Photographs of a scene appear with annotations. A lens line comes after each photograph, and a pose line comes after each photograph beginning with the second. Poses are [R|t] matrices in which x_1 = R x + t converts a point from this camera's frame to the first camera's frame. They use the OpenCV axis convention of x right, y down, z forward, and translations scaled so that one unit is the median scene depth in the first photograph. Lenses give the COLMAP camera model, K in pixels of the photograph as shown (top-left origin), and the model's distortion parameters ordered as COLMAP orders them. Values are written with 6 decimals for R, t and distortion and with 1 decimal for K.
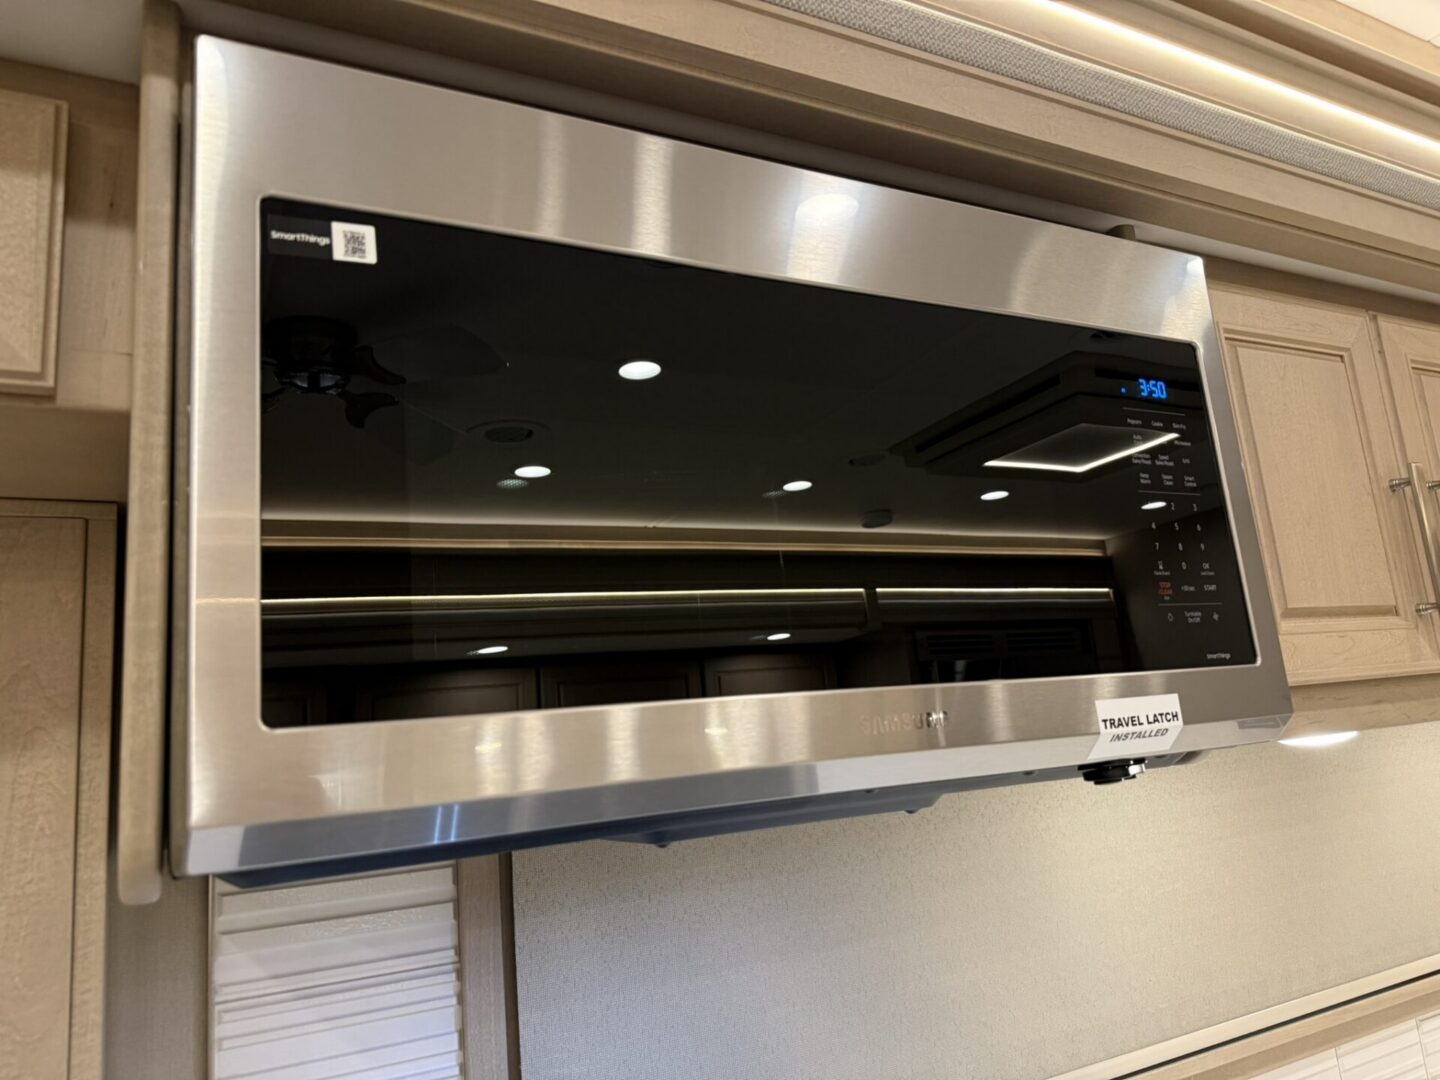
lens RADIAL K [[1021.9, 0, 699.3], [0, 1021.9, 535.3], [0, 0, 1]] dist [0.038793, -0.053903]
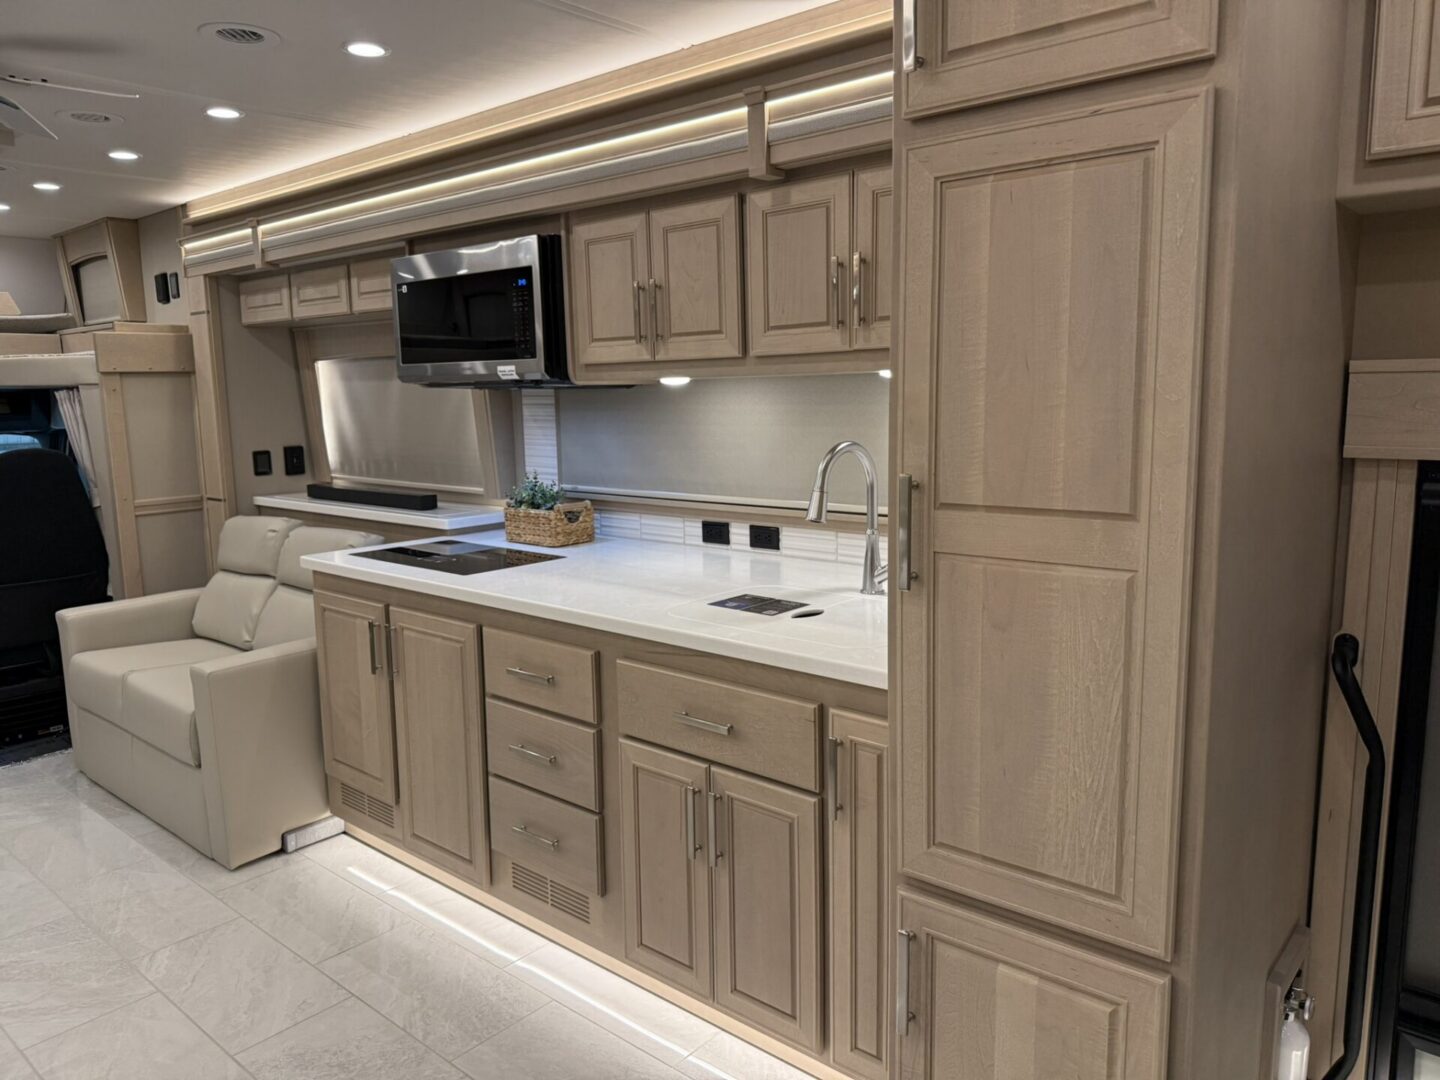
lens RADIAL K [[1021.9, 0, 715.9], [0, 1021.9, 541.2], [0, 0, 1]] dist [0.038793, -0.053903]
pose [[0.363600, 0.219049, -0.905435, 4.156406], [0.177845, 0.937761, 0.298287, -0.240410], [0.914421, -0.269484, 0.302013, 0.268671]]
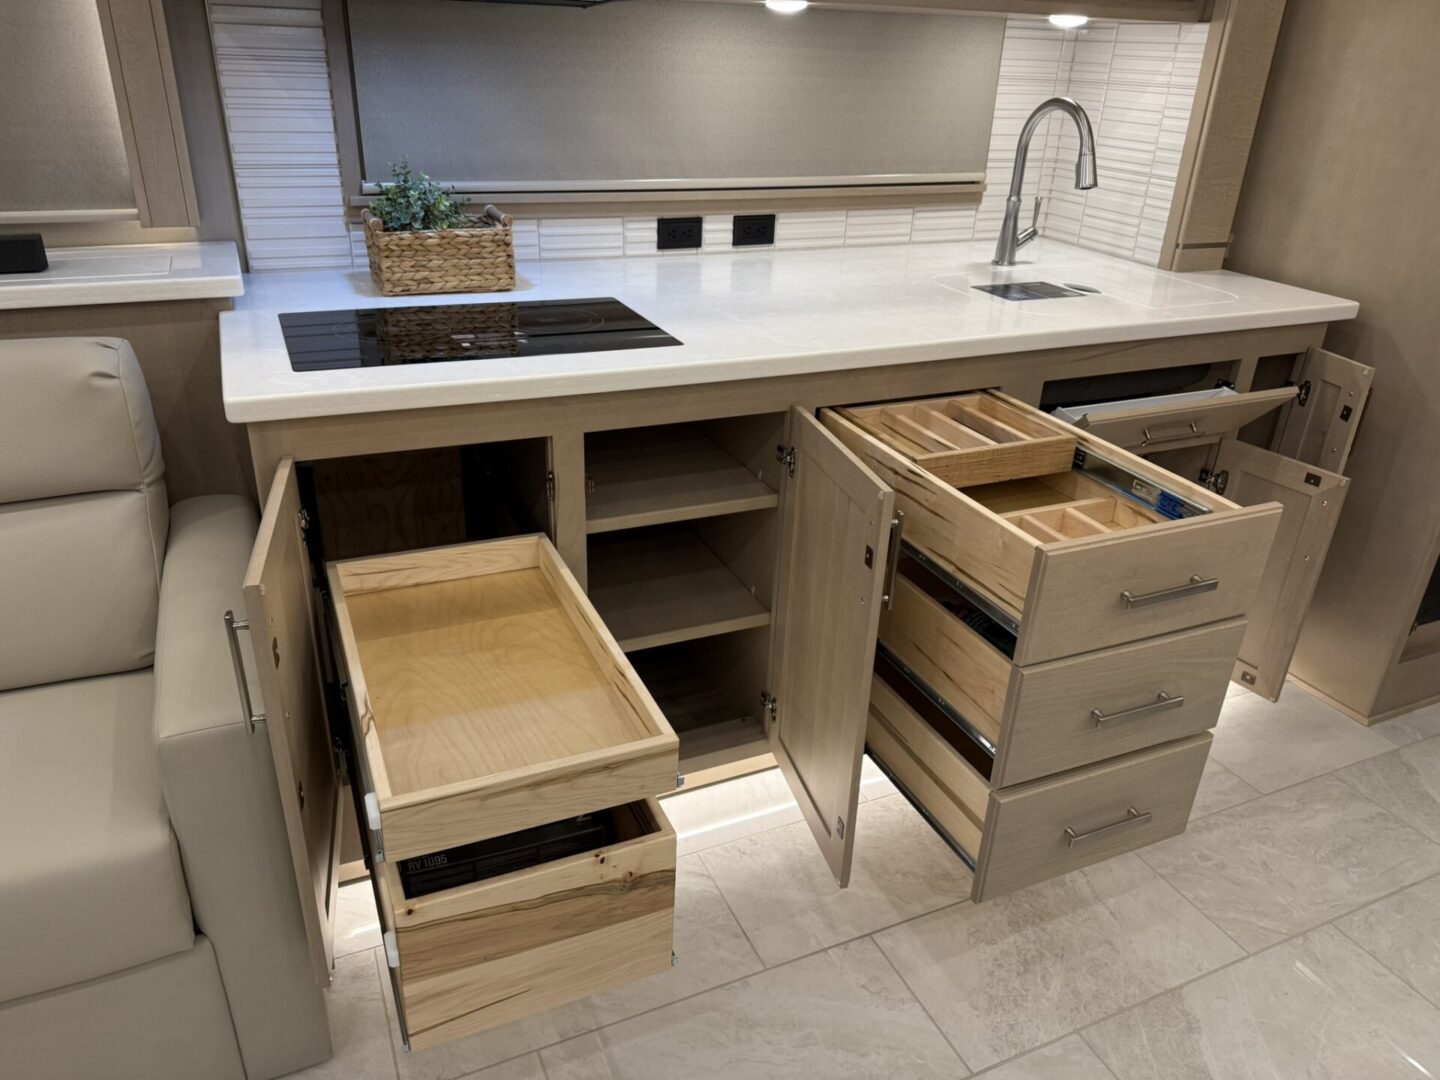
lens RADIAL K [[1021.9, 0, 712.1], [0, 1021.9, 555.2], [0, 0, 1]] dist [0.038793, -0.053903]
pose [[0.990681, 0.136178, -0.002713, 0.815476], [-0.105598, 0.780485, 0.616191, -0.215033], [0.086029, -0.610163, 0.787592, -1.450242]]
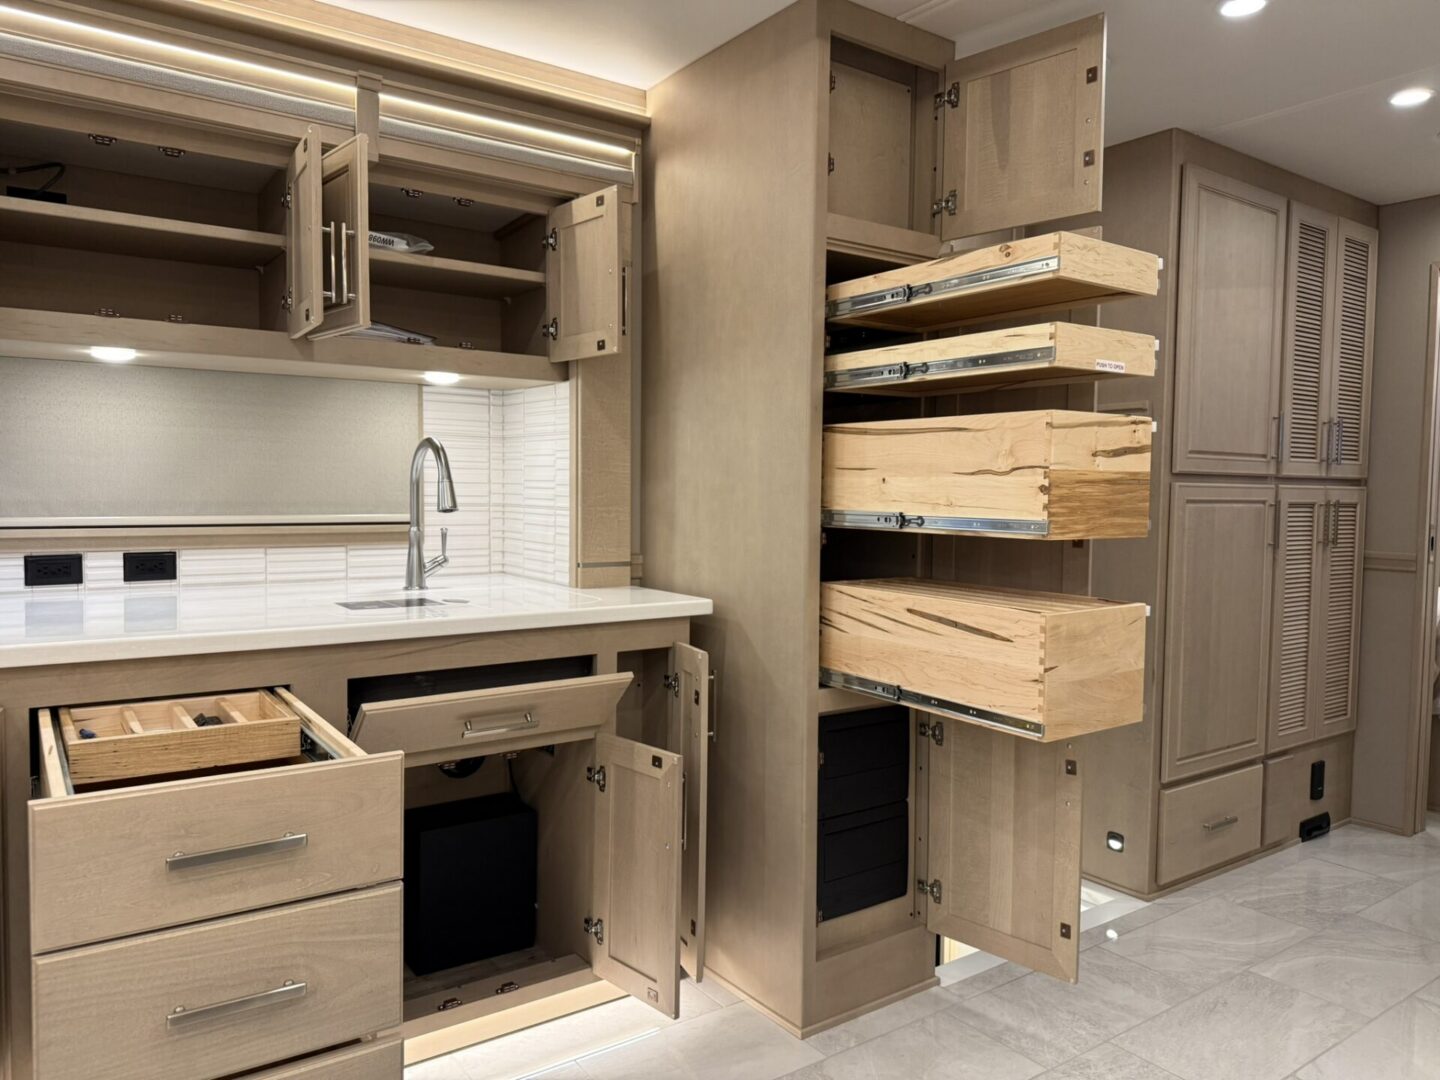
lens RADIAL K [[1021.9, 0, 731.2], [0, 1021.9, 534.8], [0, 0, 1]] dist [0.038793, -0.053903]
pose [[0.986562, 0.091230, 0.135547, 2.078841], [-0.120771, 0.965928, 0.228903, -0.094415], [-0.110046, -0.242197, 0.963966, -1.537160]]
